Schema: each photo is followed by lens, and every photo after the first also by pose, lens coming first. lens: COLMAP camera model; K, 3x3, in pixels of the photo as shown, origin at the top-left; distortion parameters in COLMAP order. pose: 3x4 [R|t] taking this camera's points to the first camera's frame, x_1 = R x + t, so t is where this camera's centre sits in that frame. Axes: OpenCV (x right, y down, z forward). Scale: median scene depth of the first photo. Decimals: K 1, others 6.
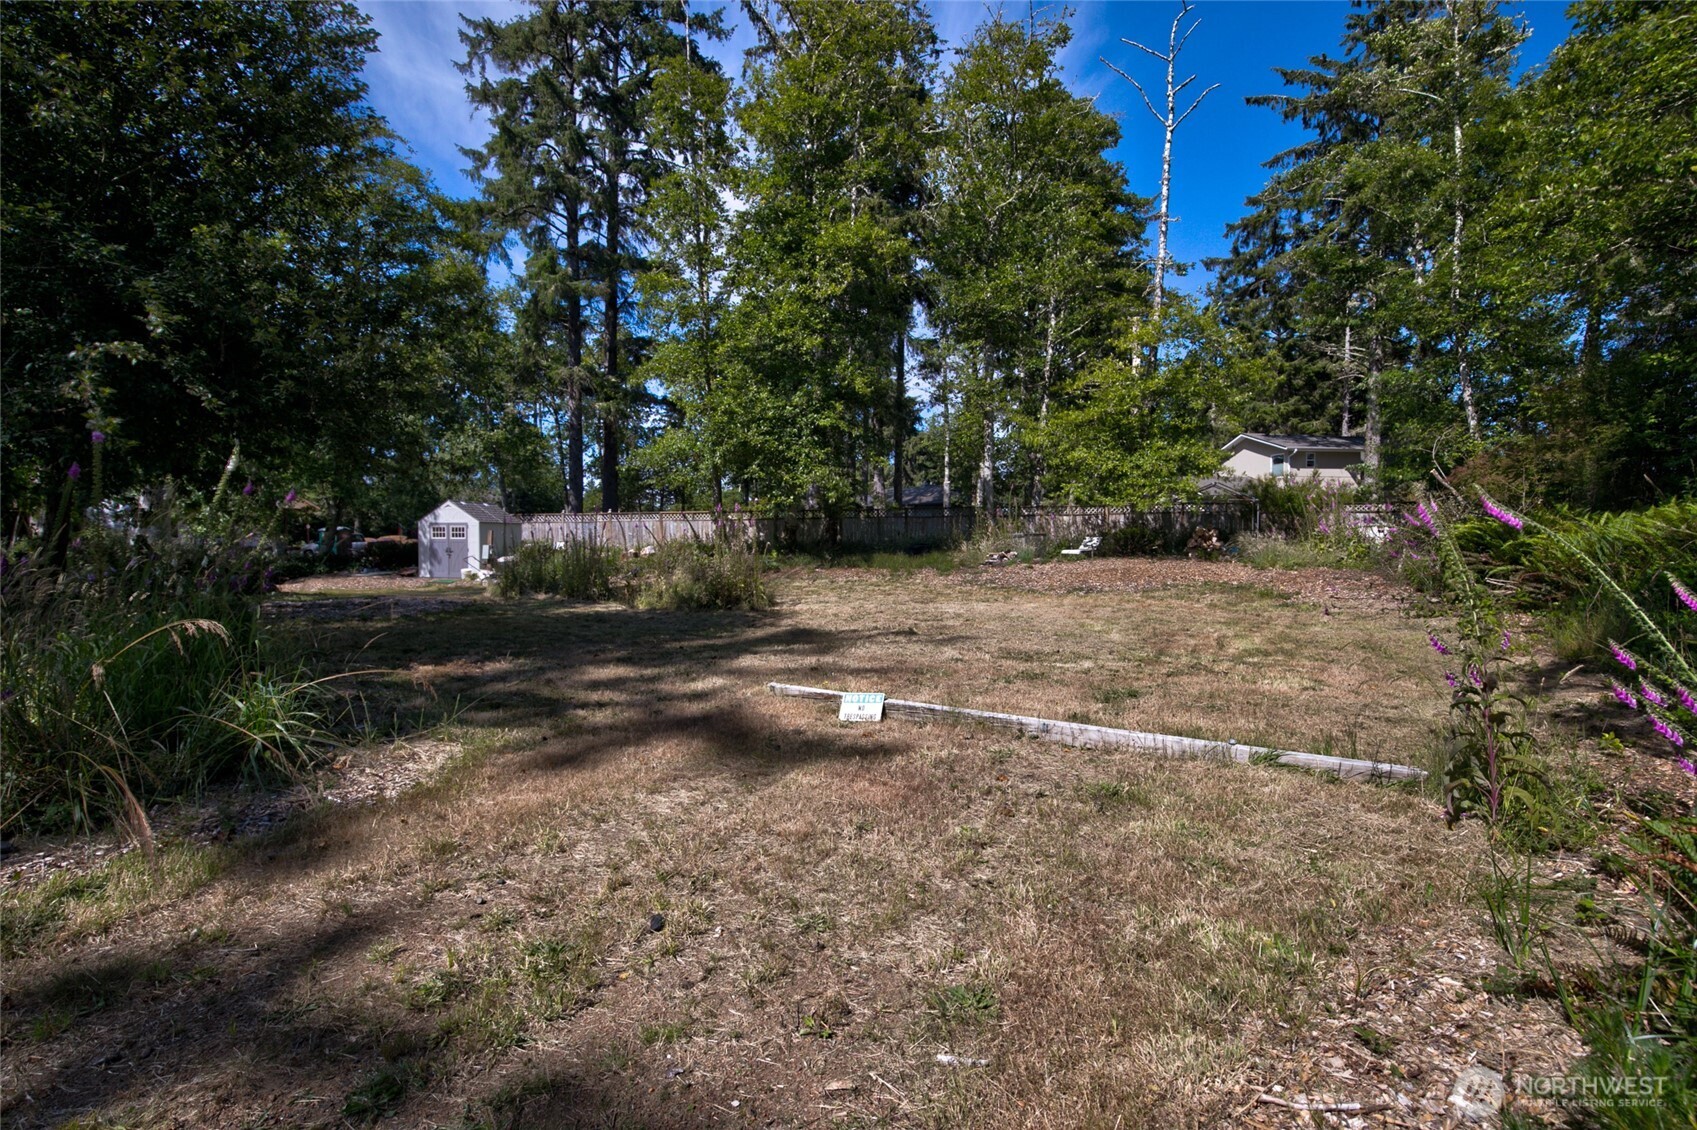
lens RADIAL K [[768.3, 0, 849.4], [0, 768.3, 573.4], [0, 0, 1]] dist [0.001309, 0.000121]
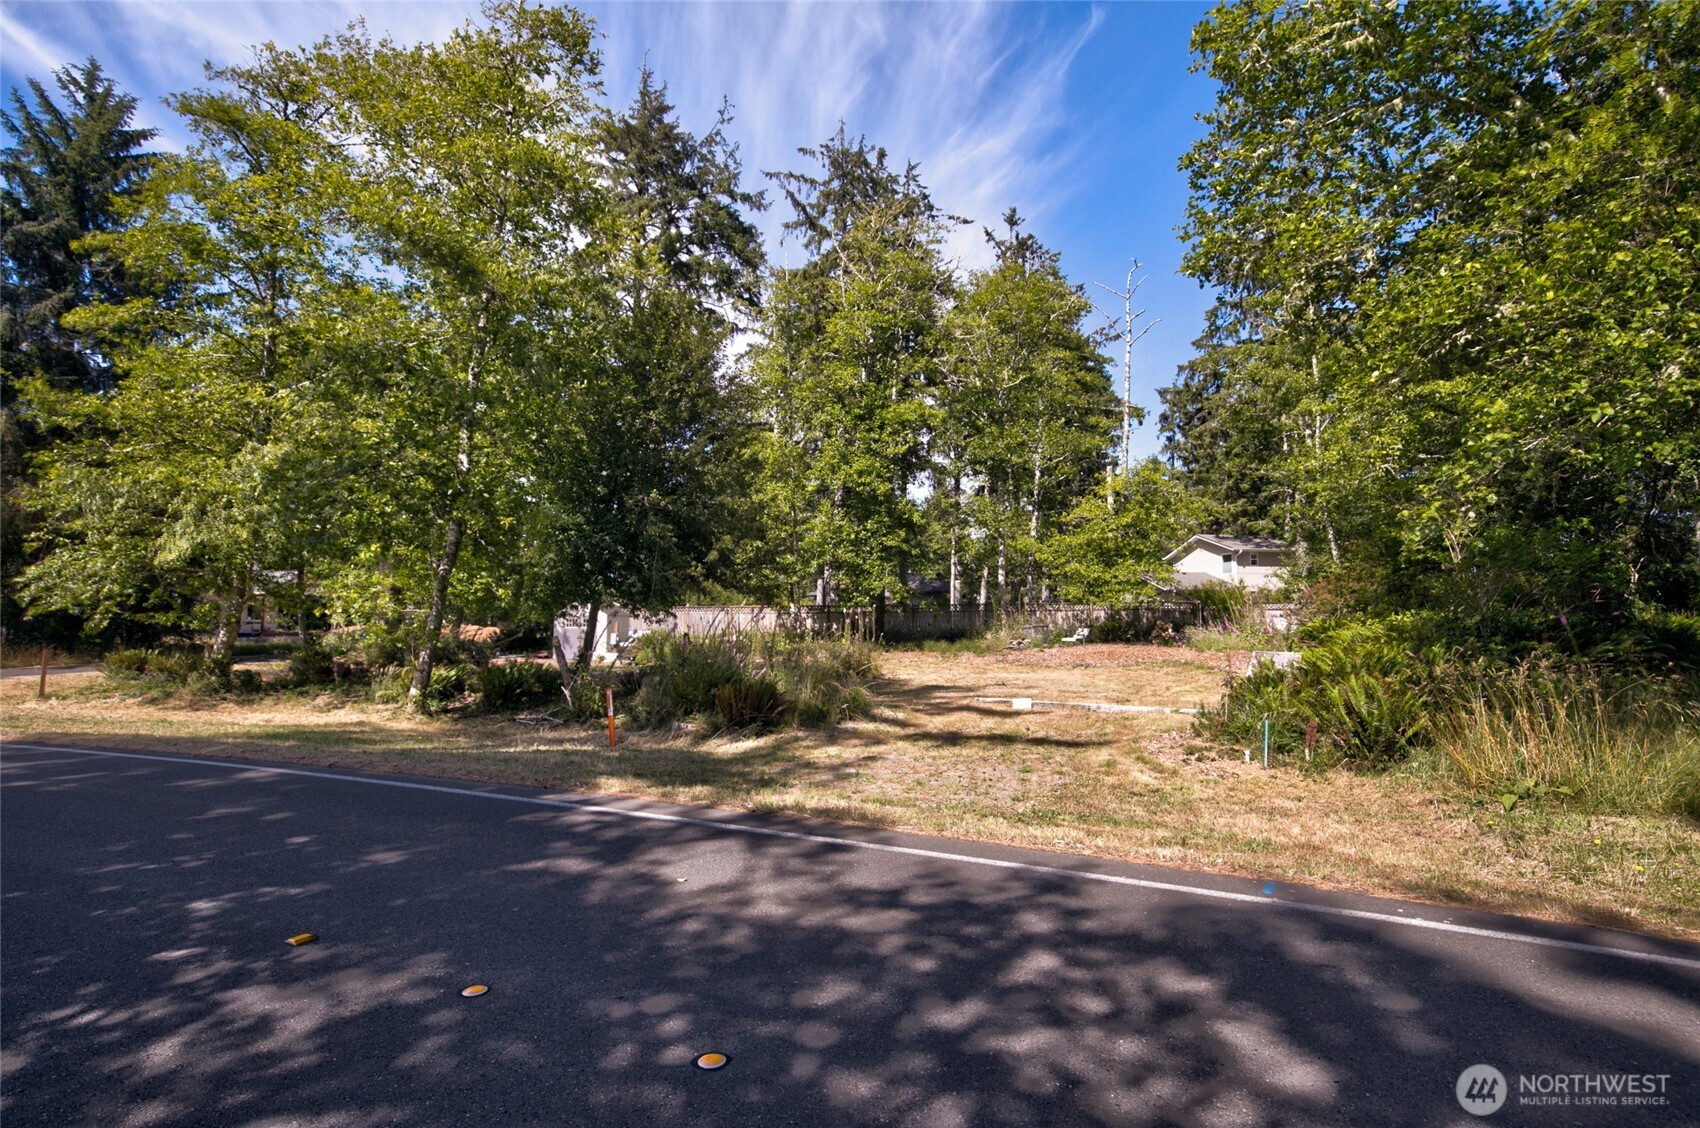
lens RADIAL K [[906.0, 0, 850.0], [0, 906.0, 564.0], [0, 0, 1]] dist [-0.037643, 0.000001]
pose [[0.996238, 0.009001, 0.086193, -0.230334], [0.000694, 0.993731, -0.111795, 0.017225], [-0.086659, 0.111434, 0.989986, -0.547078]]
